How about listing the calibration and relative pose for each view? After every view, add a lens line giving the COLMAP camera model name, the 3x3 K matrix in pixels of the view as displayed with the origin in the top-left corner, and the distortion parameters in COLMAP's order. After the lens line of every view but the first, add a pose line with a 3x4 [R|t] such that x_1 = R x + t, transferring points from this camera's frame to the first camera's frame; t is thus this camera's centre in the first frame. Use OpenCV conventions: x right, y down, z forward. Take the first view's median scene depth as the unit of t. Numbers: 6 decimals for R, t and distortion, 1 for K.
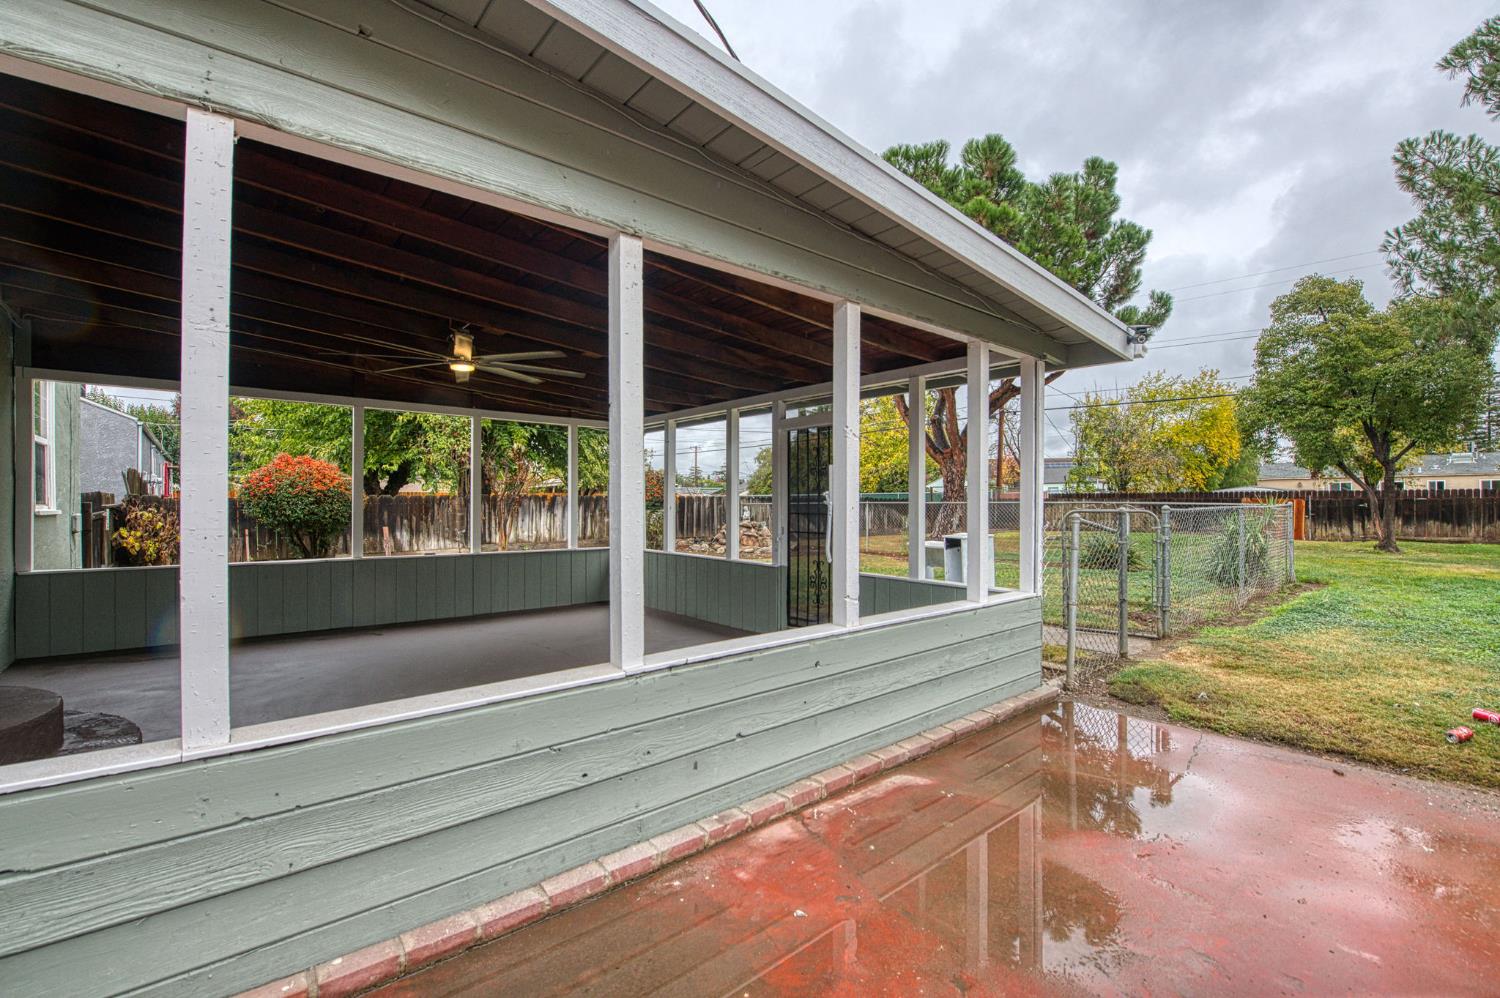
lens RADIAL K [[636.4, 0, 769.5], [0, 636.4, 498.8], [0, 0, 1]] dist [0.003329, -0.004345]
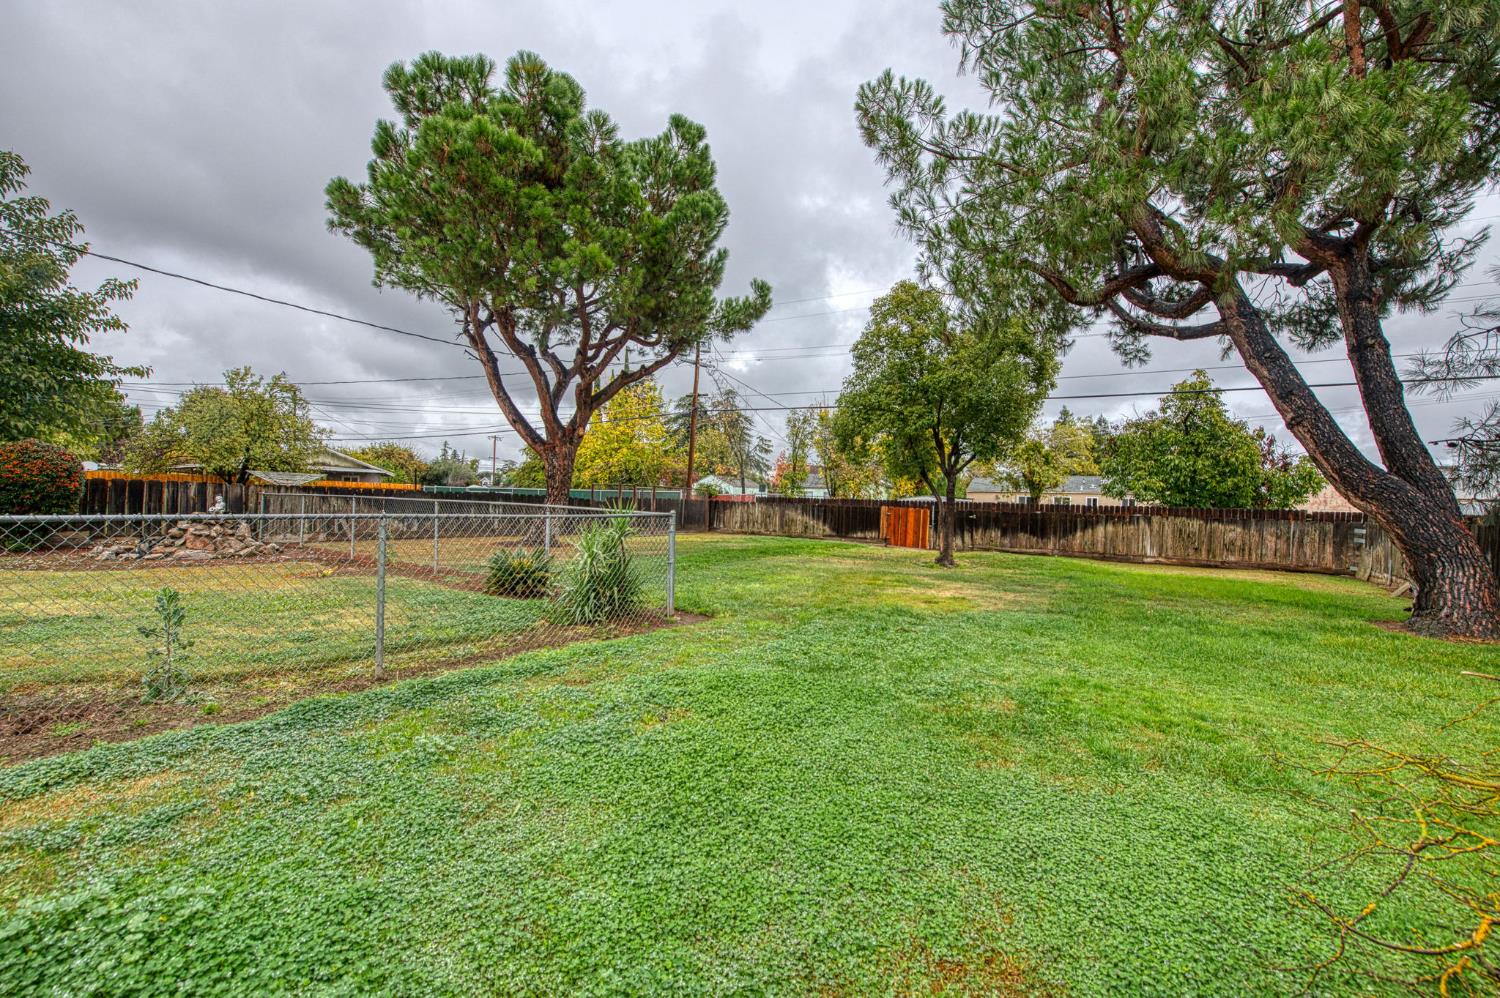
lens RADIAL K [[598.8, 0, 754.8], [0, 598.8, 502.9], [0, 0, 1]] dist [-0.000650, -0.002214]
pose [[0.967484, 0.032893, 0.250783, 0.412554], [-0.035157, 0.999371, 0.004551, -0.005270], [-0.250476, -0.013220, 0.968033, 0.160636]]
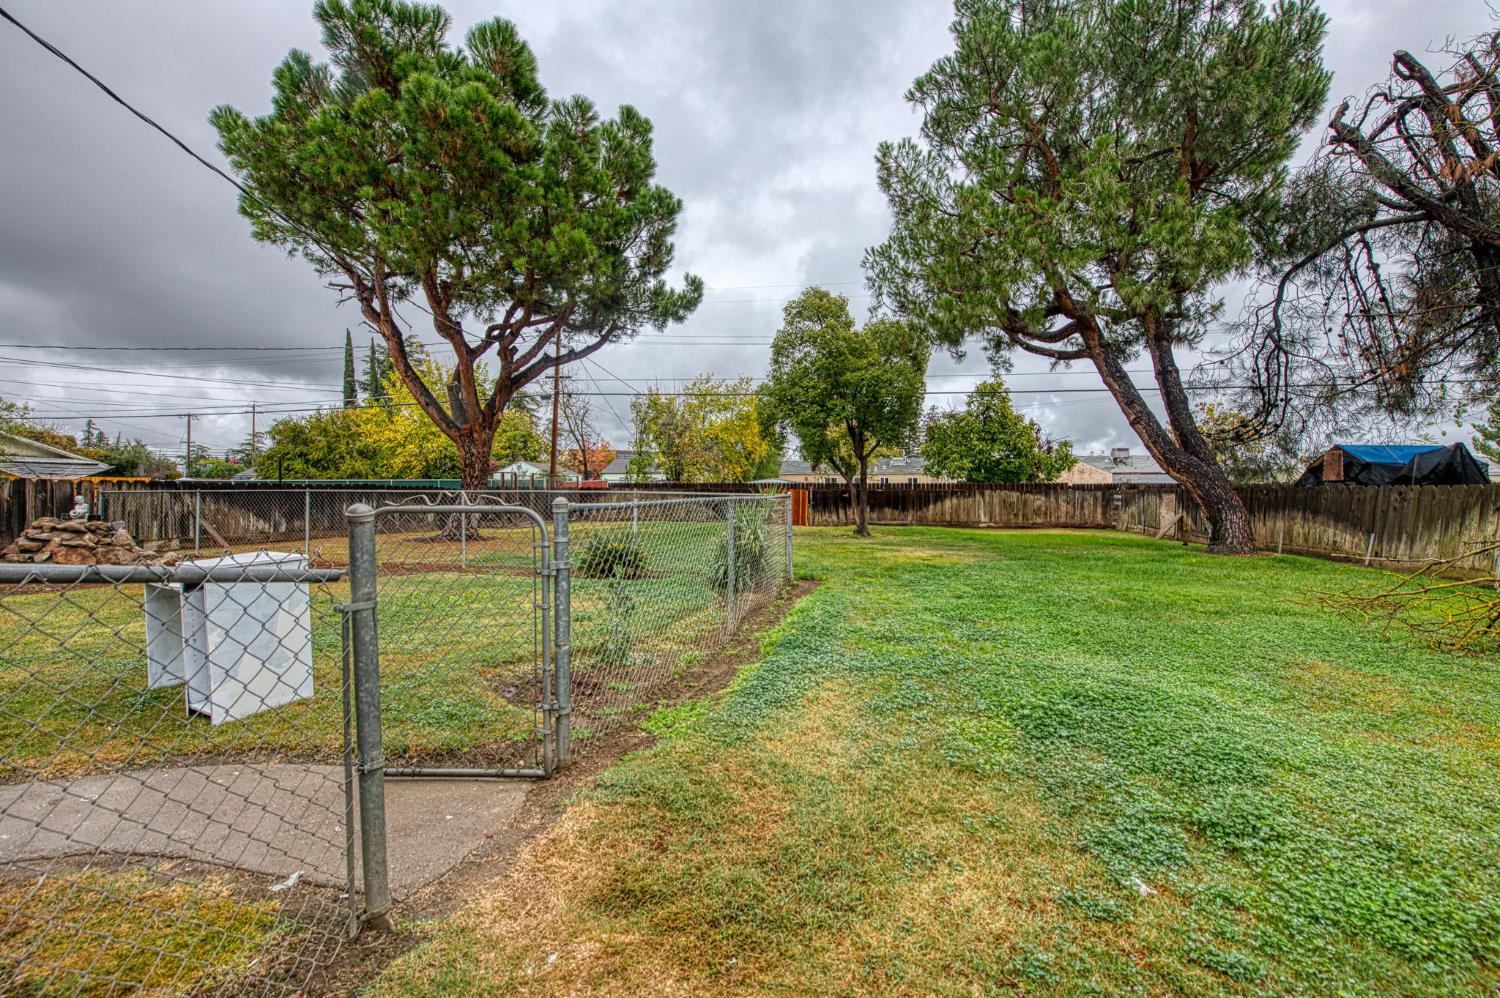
lens RADIAL K [[611.7, 0, 756.4], [0, 611.7, 507.3], [0, 0, 1]] dist [-0.003830, -0.003453]
pose [[0.818488, -0.009519, 0.574444, 0.160364], [-0.008427, 0.999556, 0.028570, 0.001606], [-0.574461, -0.028225, 0.818045, 0.181800]]
